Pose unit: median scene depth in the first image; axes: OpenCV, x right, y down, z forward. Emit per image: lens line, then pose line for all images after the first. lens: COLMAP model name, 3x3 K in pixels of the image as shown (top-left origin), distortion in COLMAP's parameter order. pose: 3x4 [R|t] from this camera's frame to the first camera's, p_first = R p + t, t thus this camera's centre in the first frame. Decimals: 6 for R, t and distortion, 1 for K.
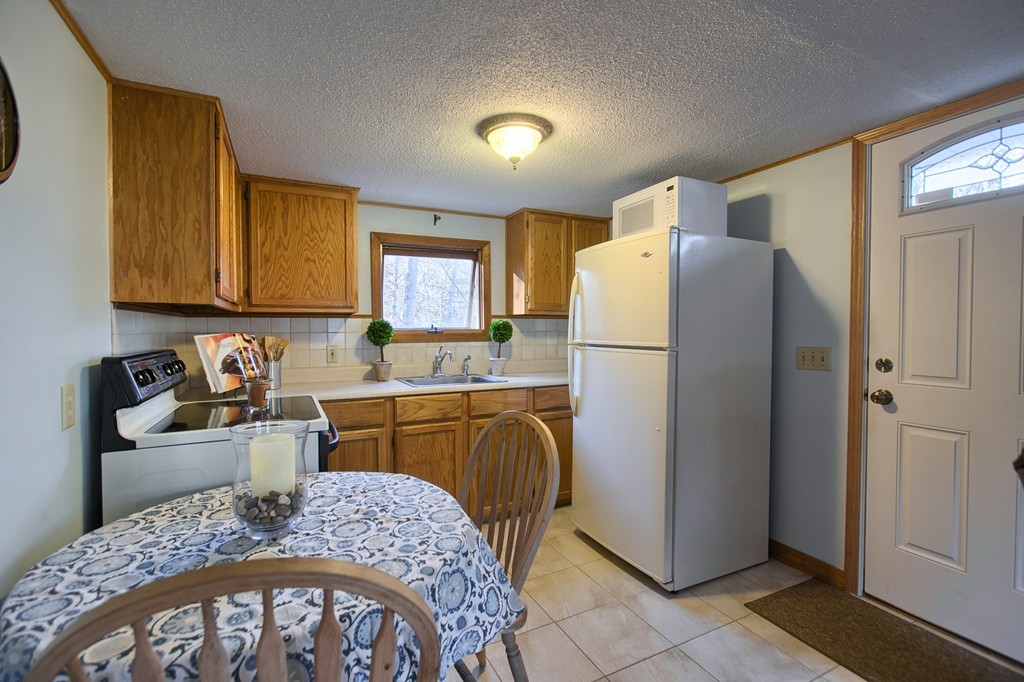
lens RADIAL K [[456.1, 0, 509.9], [0, 456.1, 339.0], [0, 0, 1]] dist [-0.018130, 0.009600]
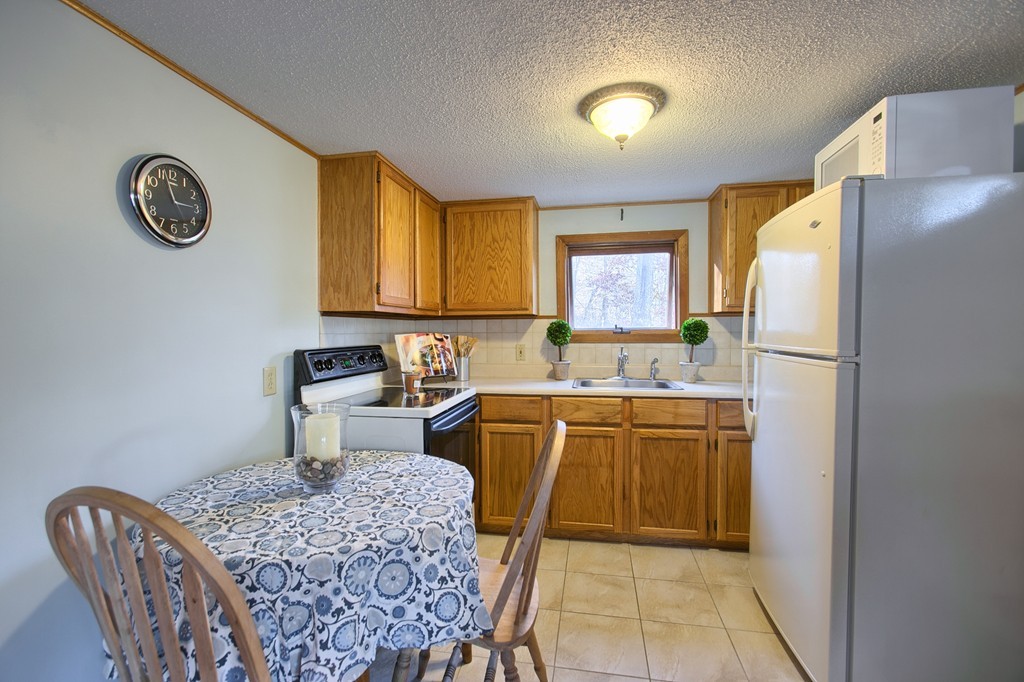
lens RADIAL K [[456.1, 0, 508.8], [0, 456.1, 339.3], [0, 0, 1]] dist [-0.018130, 0.009600]
pose [[0.797286, 0.012167, -0.603479, 0.317412], [-0.010658, 0.999925, 0.006079, -0.005470], [0.603507, 0.001585, 0.797356, 0.140766]]
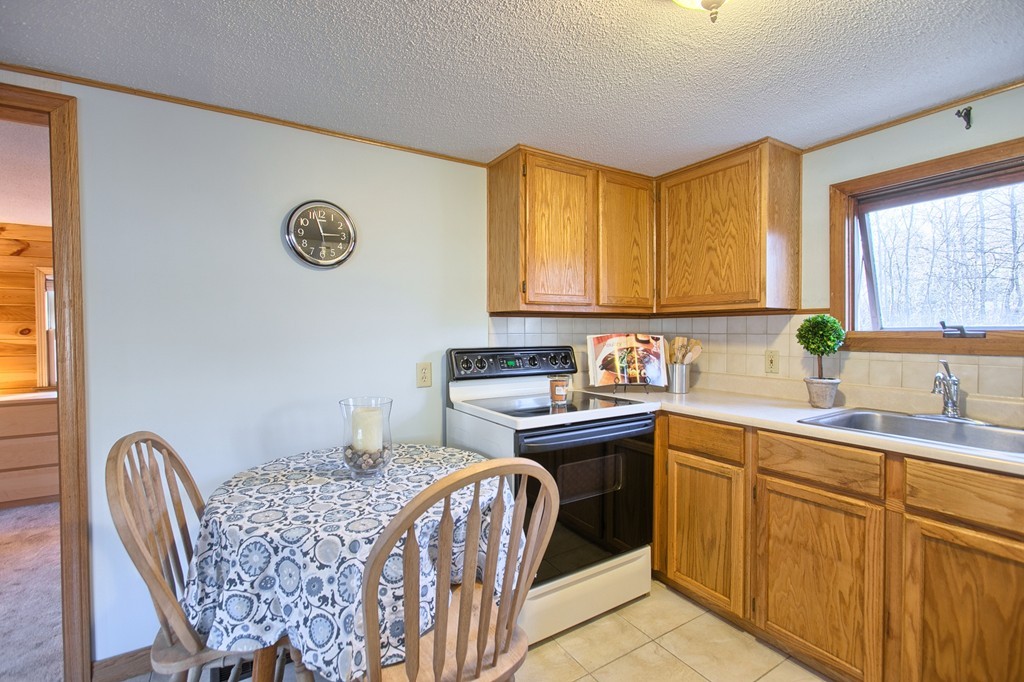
lens RADIAL K [[456.1, 0, 509.5], [0, 456.1, 338.5], [0, 0, 1]] dist [-0.018130, 0.009600]
pose [[0.091185, 0.020271, -0.995628, 0.431961], [-0.018041, 0.999662, 0.018701, -0.016322], [0.995671, 0.016257, 0.091520, 0.622211]]
